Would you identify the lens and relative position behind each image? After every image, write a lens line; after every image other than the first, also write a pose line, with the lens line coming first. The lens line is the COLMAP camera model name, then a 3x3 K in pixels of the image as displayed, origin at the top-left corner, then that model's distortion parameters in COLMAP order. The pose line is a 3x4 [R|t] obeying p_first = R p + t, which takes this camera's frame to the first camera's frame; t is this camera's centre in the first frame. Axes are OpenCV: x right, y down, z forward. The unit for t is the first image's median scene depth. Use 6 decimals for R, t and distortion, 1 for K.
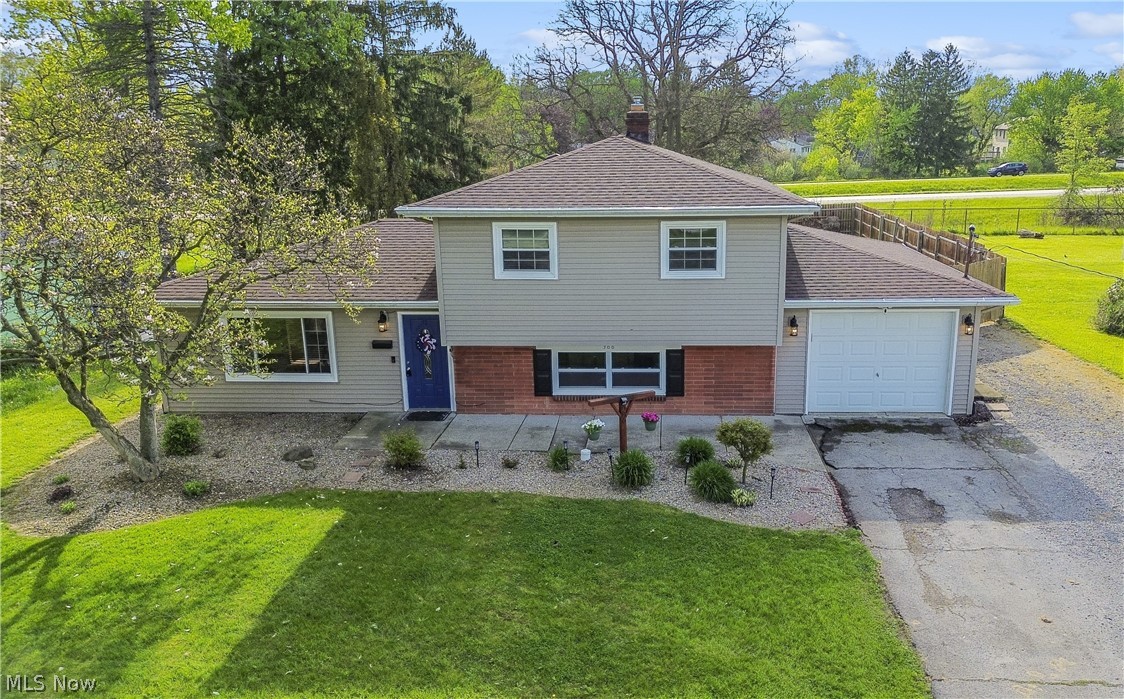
lens RADIAL K [[870.5, 0, 639.1], [0, 870.5, 365.1], [0, 0, 1]] dist [0.033859, -0.002476]
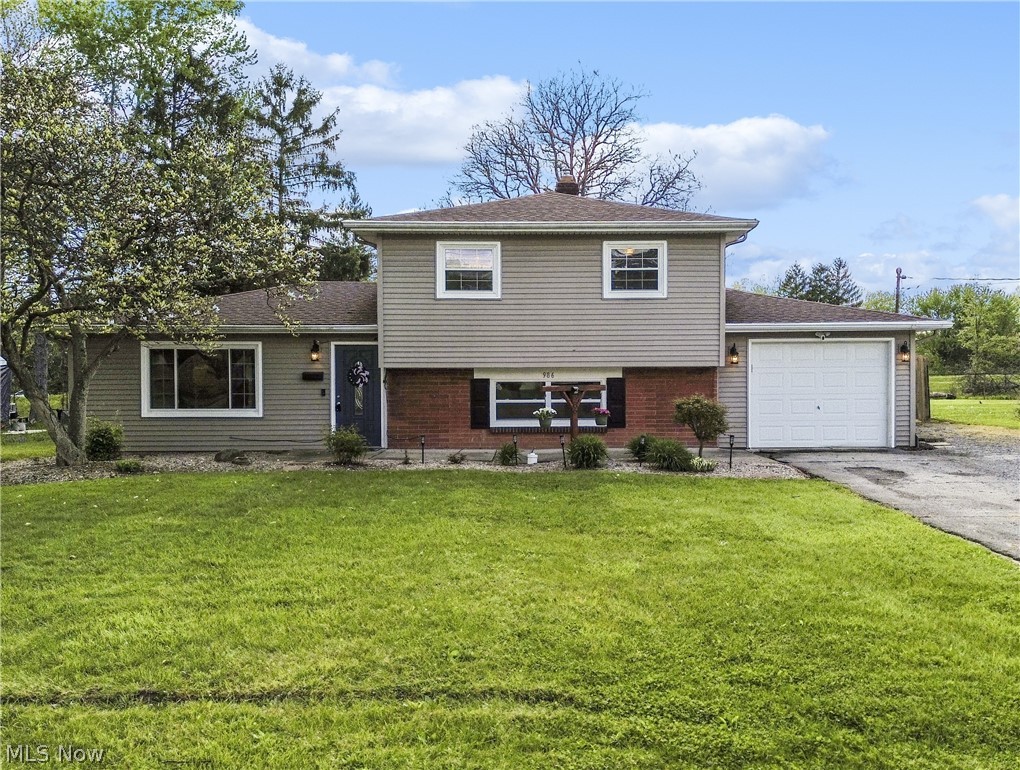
lens RADIAL K [[960.8, 0, 580.2], [0, 960.8, 394.9], [0, 0, 1]] dist [0.034575, 0.000000]
pose [[0.997887, 0.002388, 0.064936, -0.069115], [0.012570, 0.973356, -0.228956, 0.246944], [-0.063752, 0.229289, 0.971268, -0.048859]]
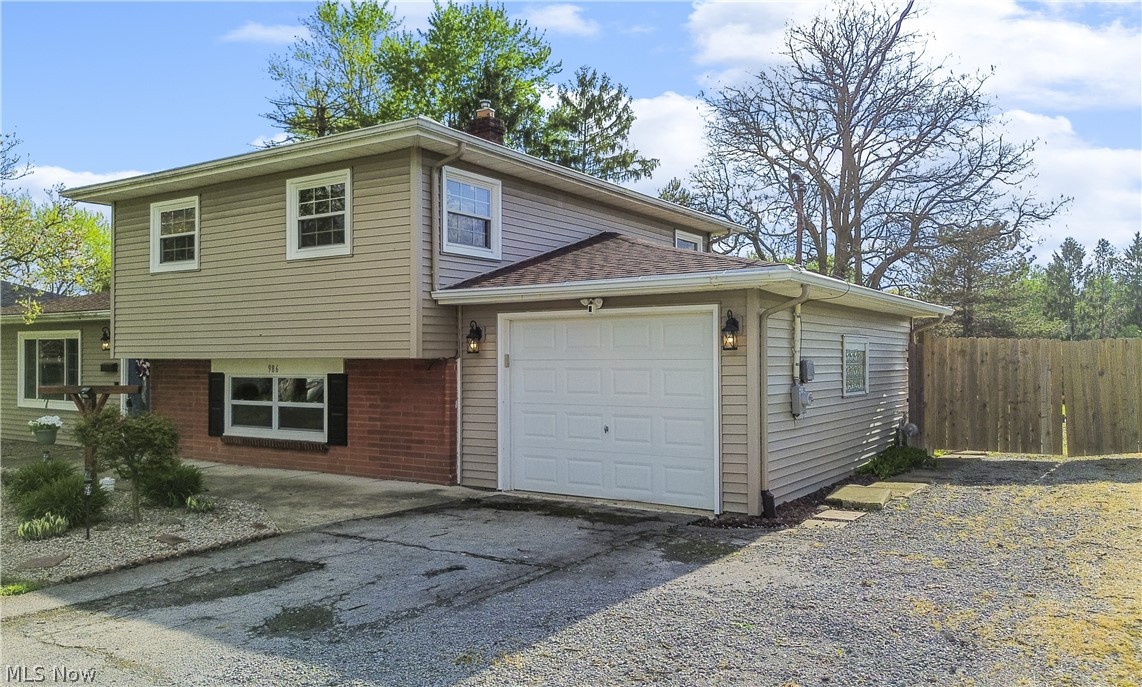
lens RADIAL K [[874.8, 0, 562.4], [0, 874.8, 348.2], [0, 0, 1]] dist [0.016950, -0.002116]
pose [[0.854885, 0.000406, -0.518817, 0.549802], [-0.137199, 0.964577, -0.225316, 0.093533], [0.500347, 0.263801, 0.824659, 0.507363]]
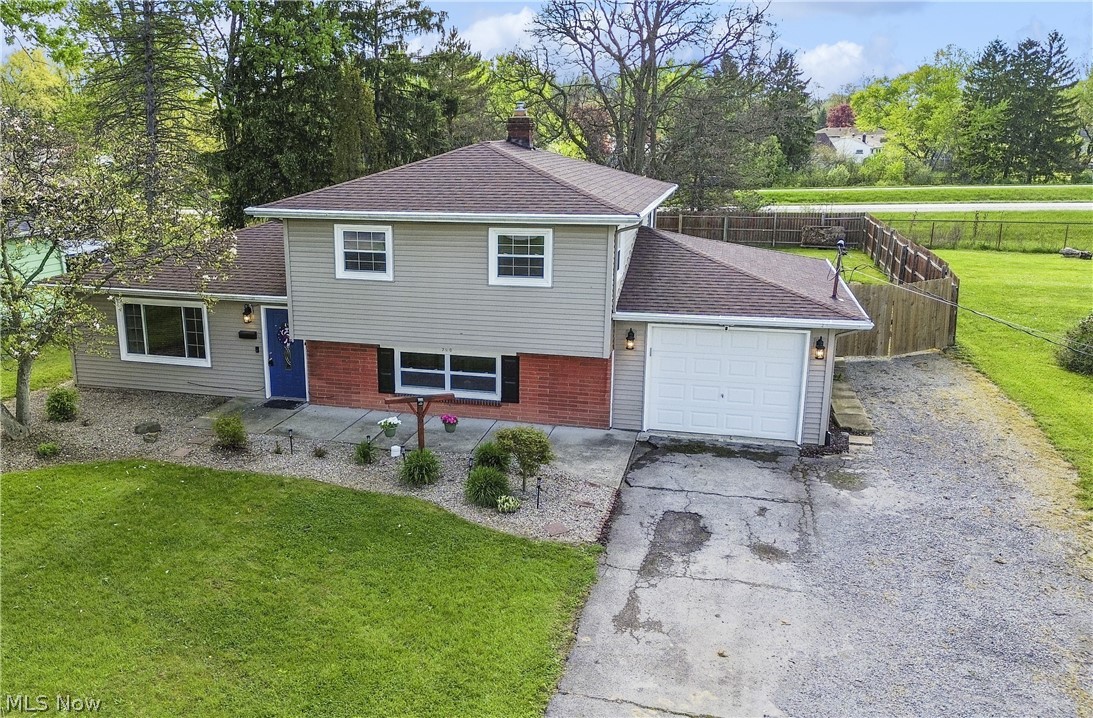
lens RADIAL K [[898.6, 0, 472.8], [0, 898.6, 373.3], [0, 0, 1]] dist [0.043804, -0.034497]
pose [[0.970405, 0.064851, -0.232614, 0.239326], [-0.064527, 0.997875, 0.009008, -0.004360], [0.232703, 0.006268, 0.972528, -0.015667]]
